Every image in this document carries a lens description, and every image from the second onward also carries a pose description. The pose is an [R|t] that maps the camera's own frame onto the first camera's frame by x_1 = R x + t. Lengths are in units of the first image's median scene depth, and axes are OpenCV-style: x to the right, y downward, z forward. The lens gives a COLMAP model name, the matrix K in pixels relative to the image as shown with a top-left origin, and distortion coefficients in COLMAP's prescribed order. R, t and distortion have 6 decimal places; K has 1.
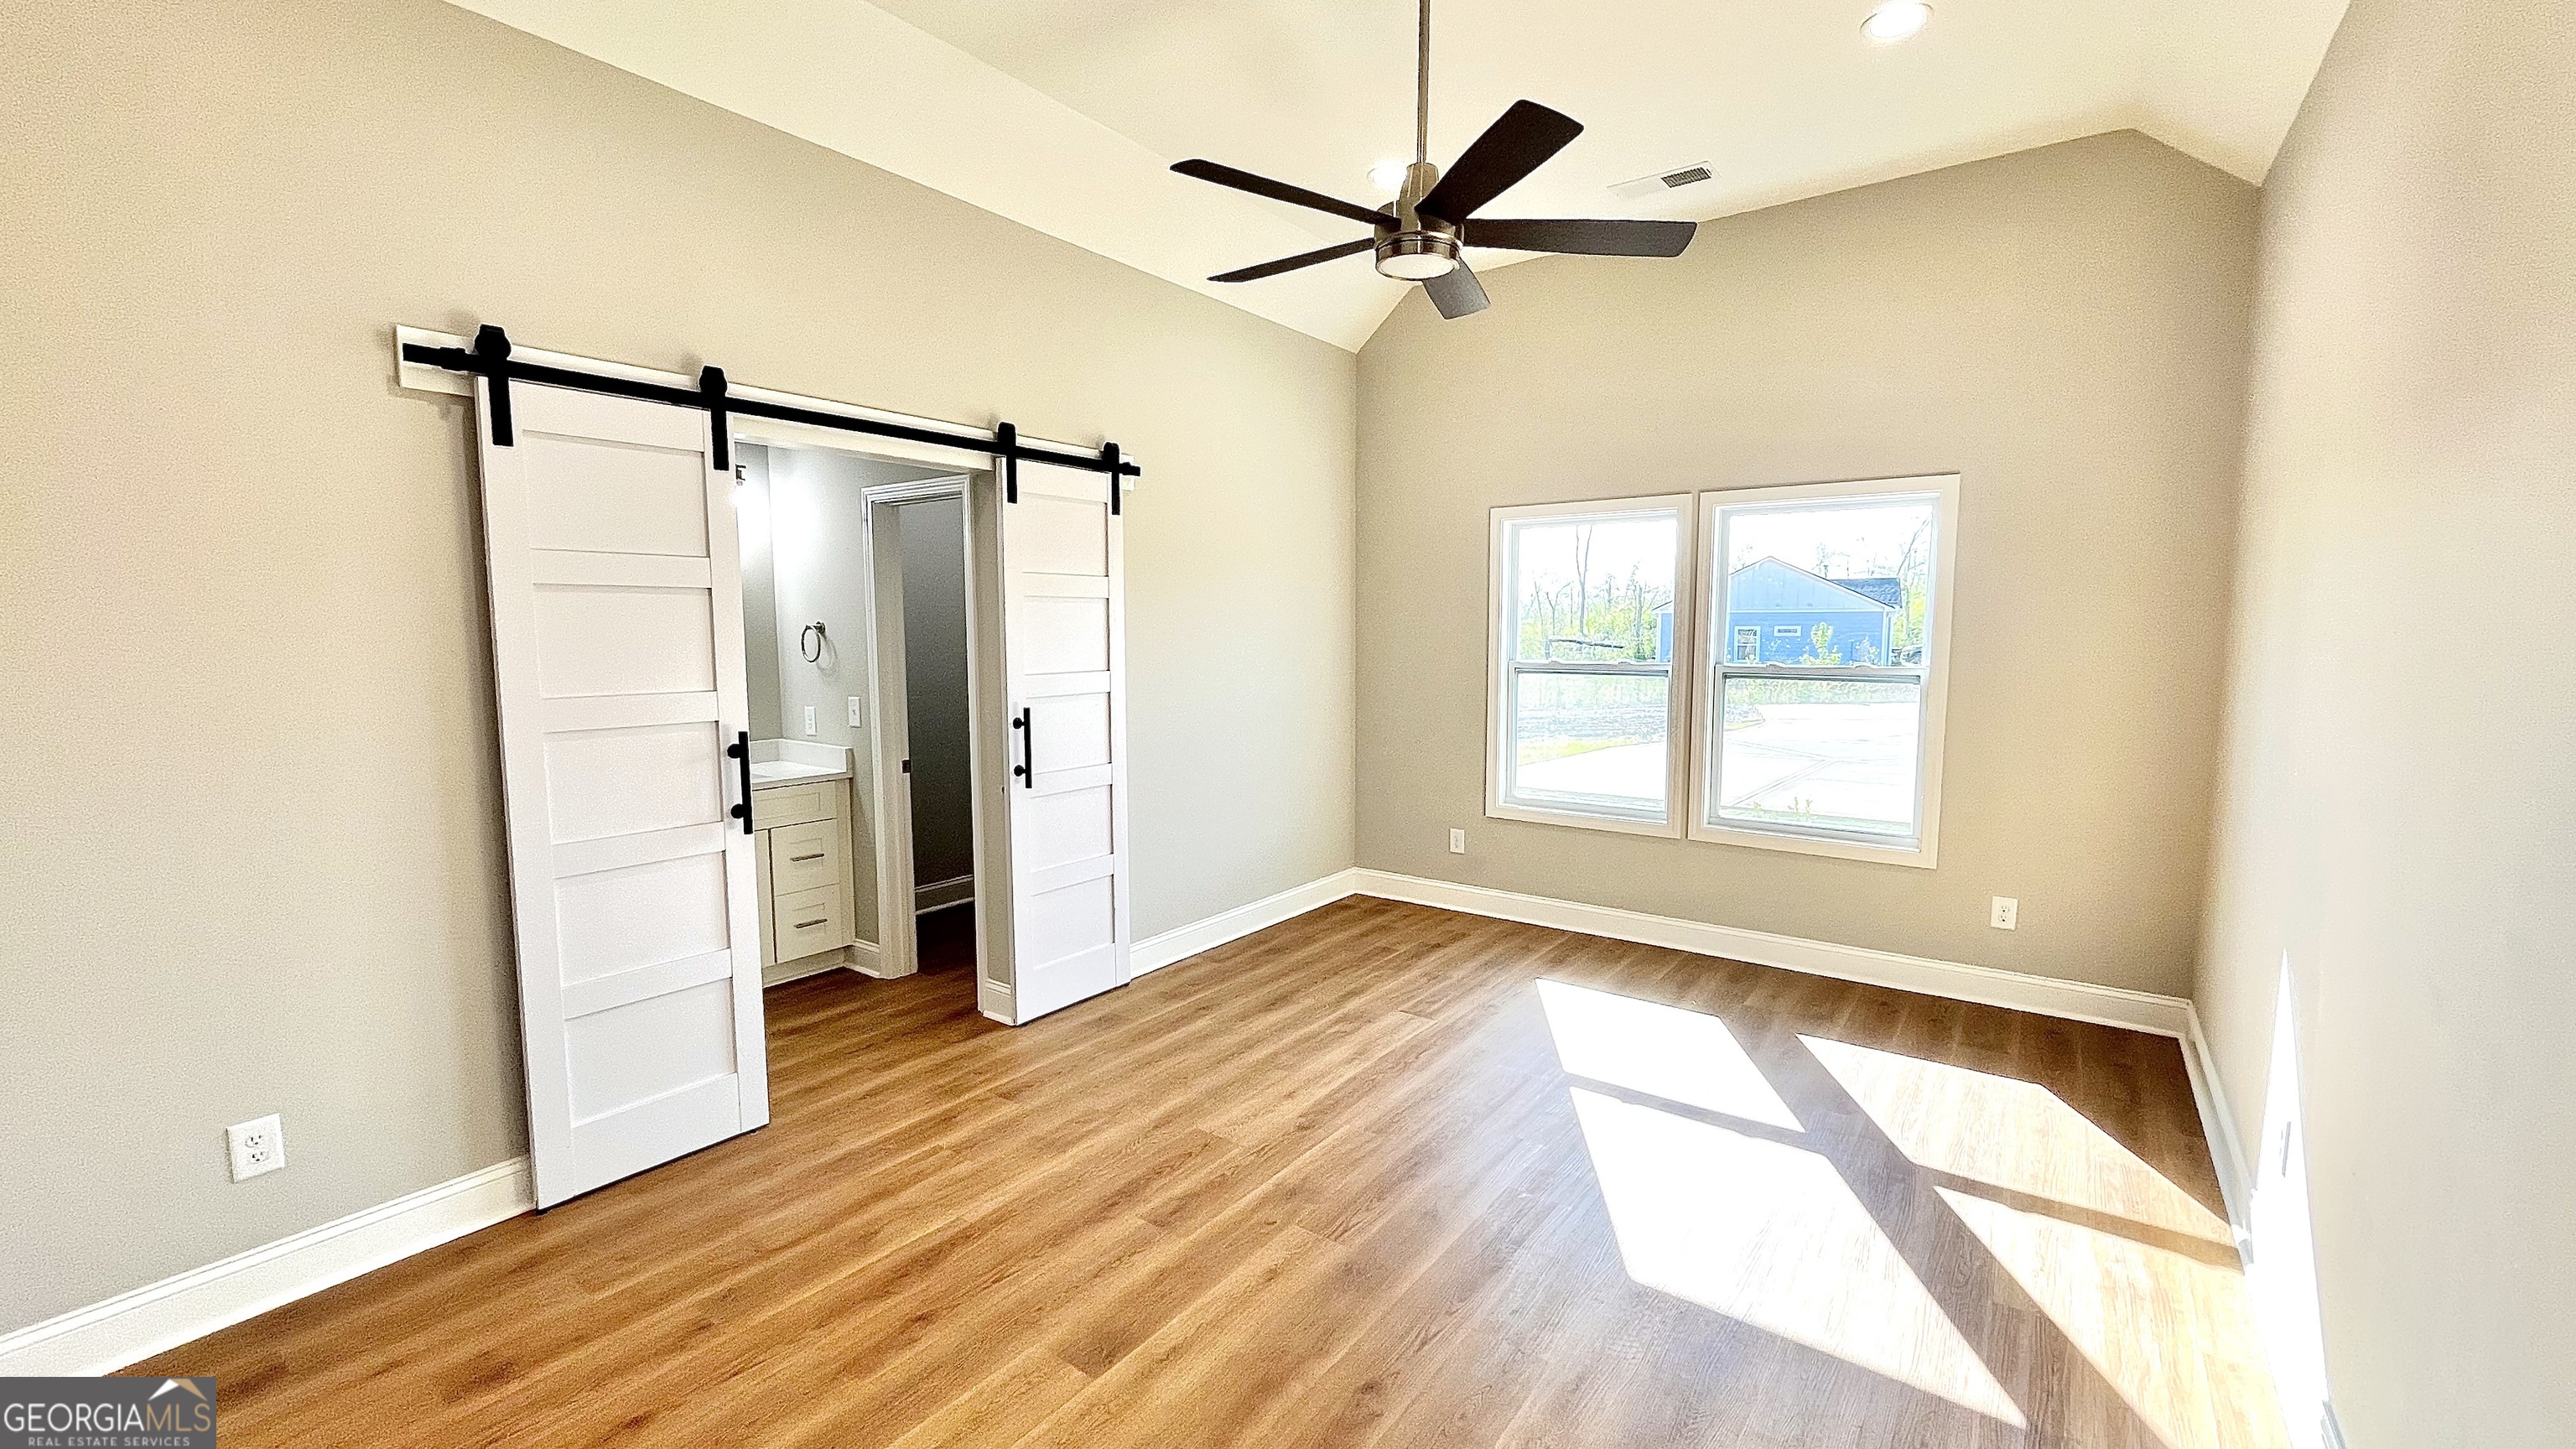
lens RADIAL K [[1039.5, 0, 1292.0], [0, 1039.5, 727.7], [0, 0, 1]] dist [-0.000923, -0.000889]
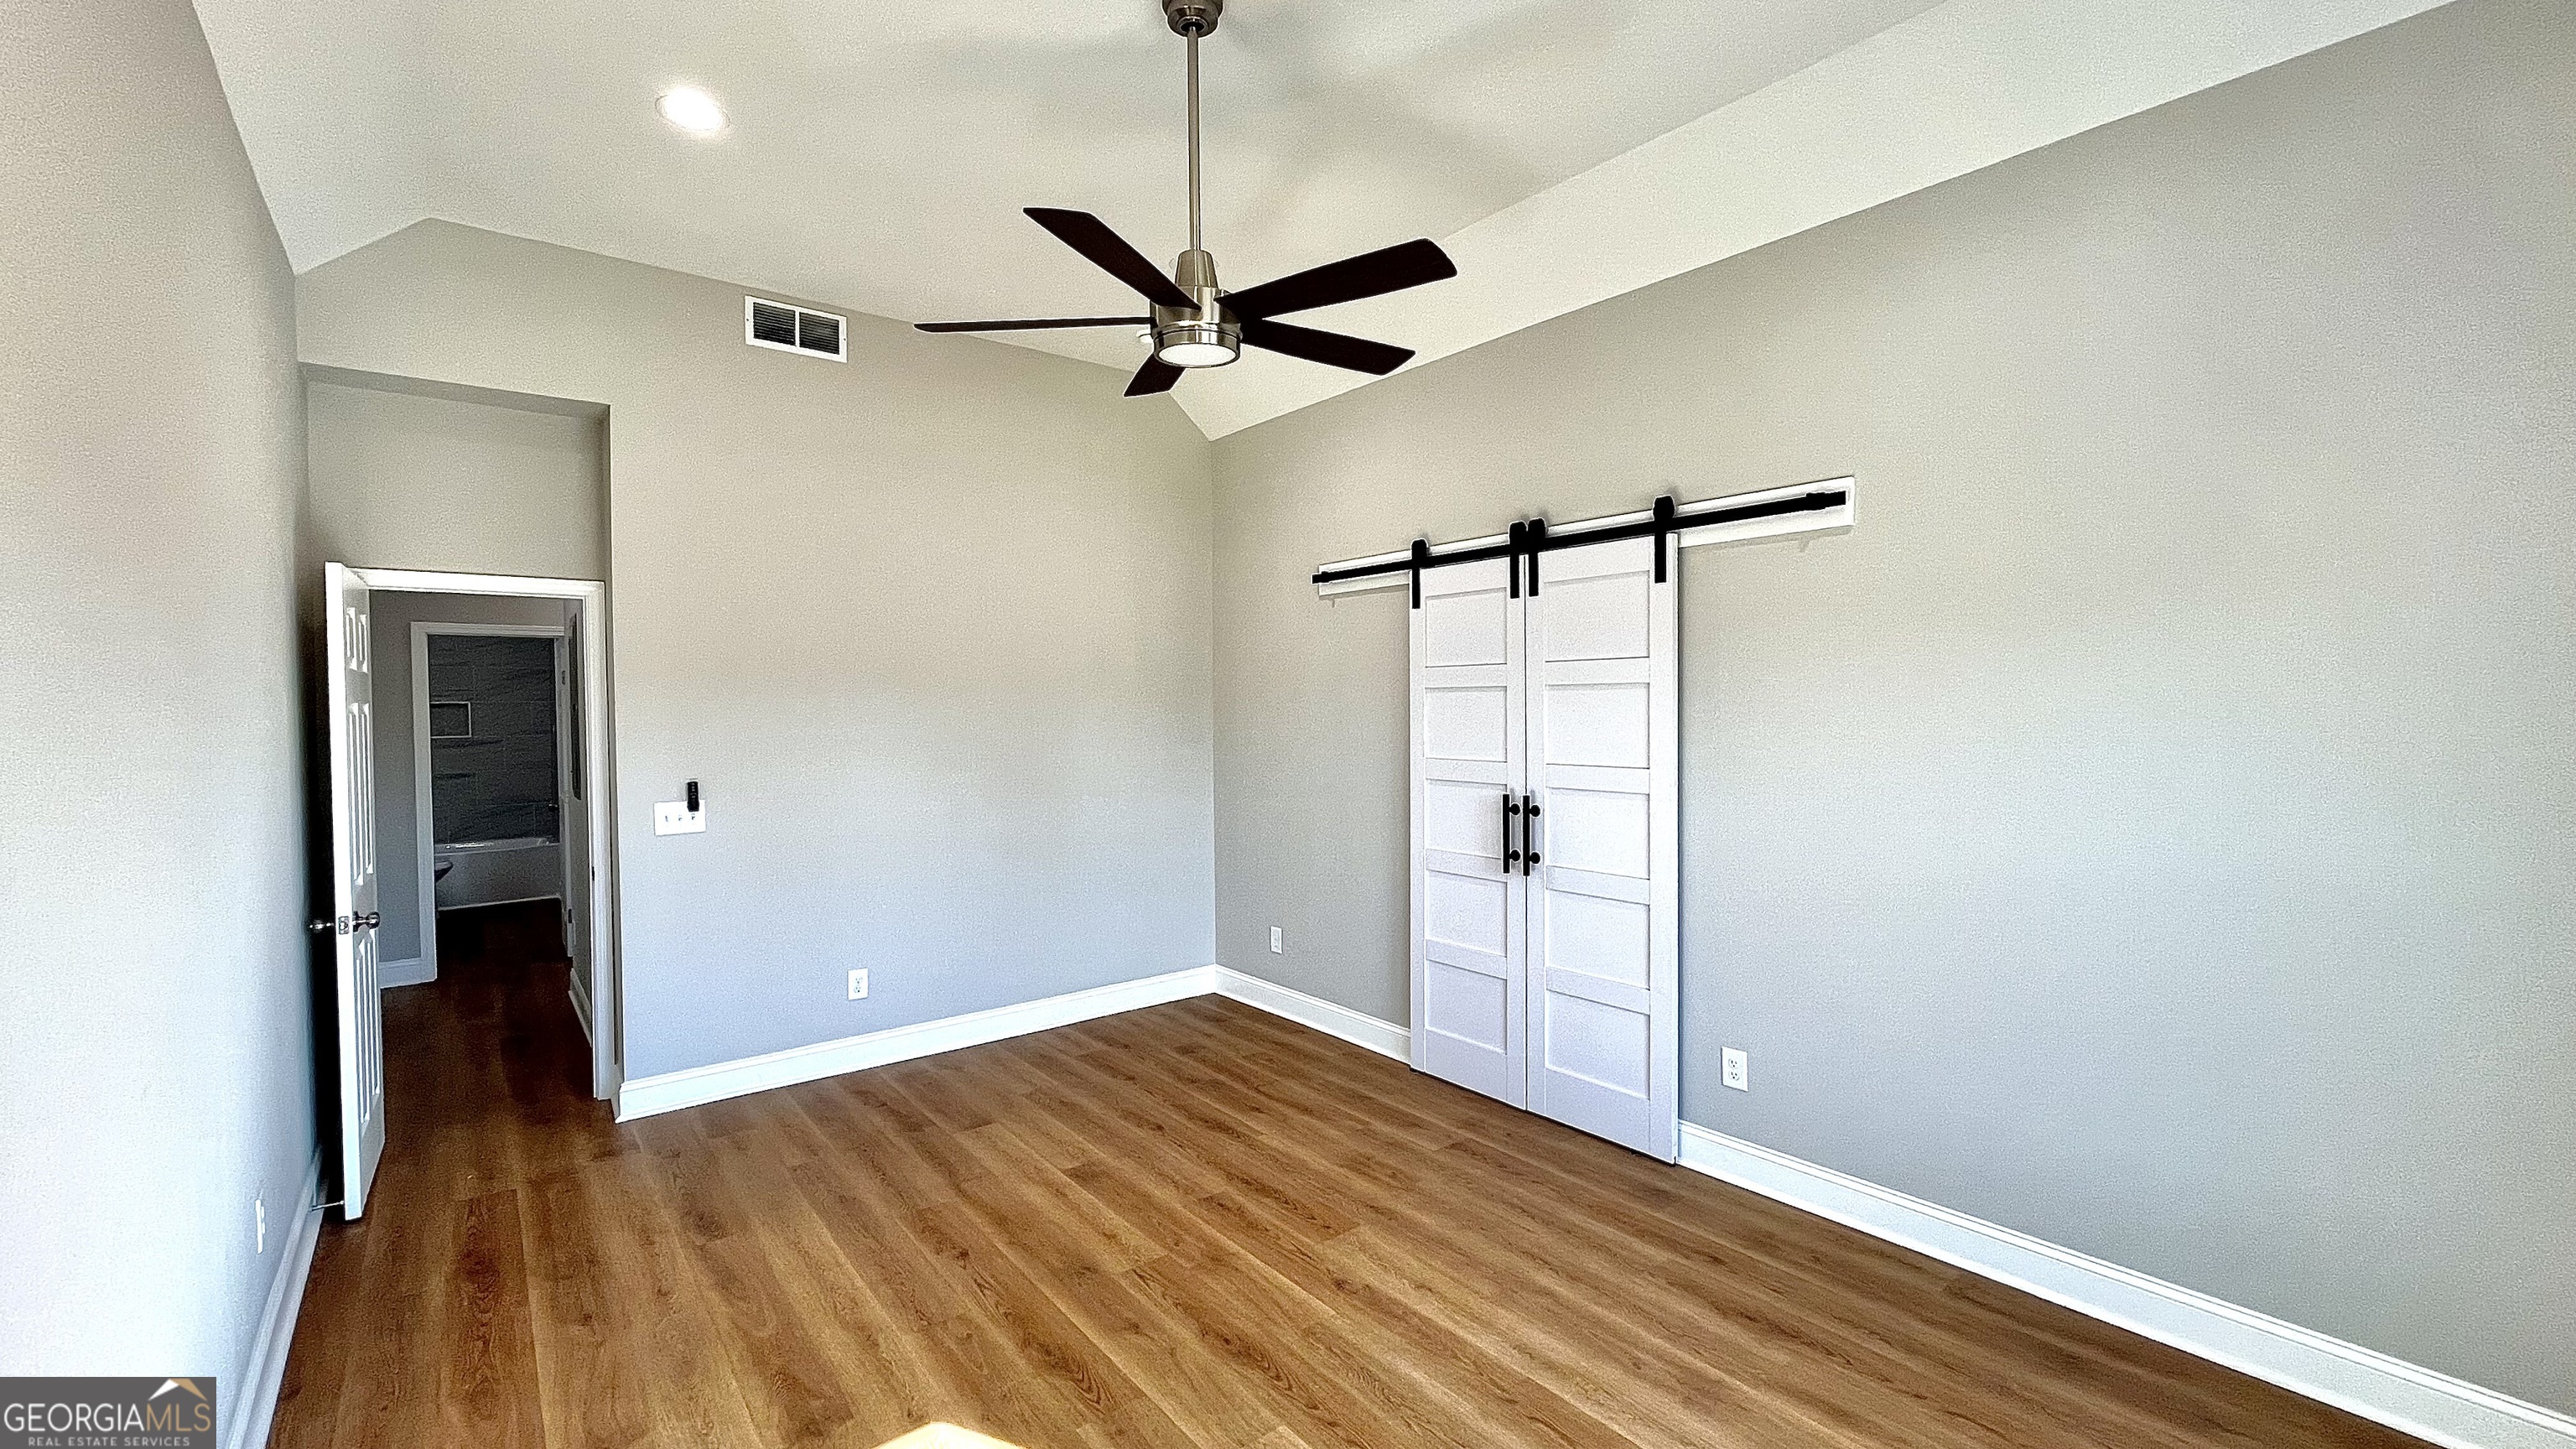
lens RADIAL K [[1039.5, 0, 1291.0], [0, 1039.5, 730.1], [0, 0, 1]] dist [-0.000923, -0.000889]
pose [[-0.265762, 0.020456, -0.963822, 0.876327], [-0.089130, 0.994971, 0.045693, -0.122484], [0.959910, 0.098049, -0.262603, 1.161620]]
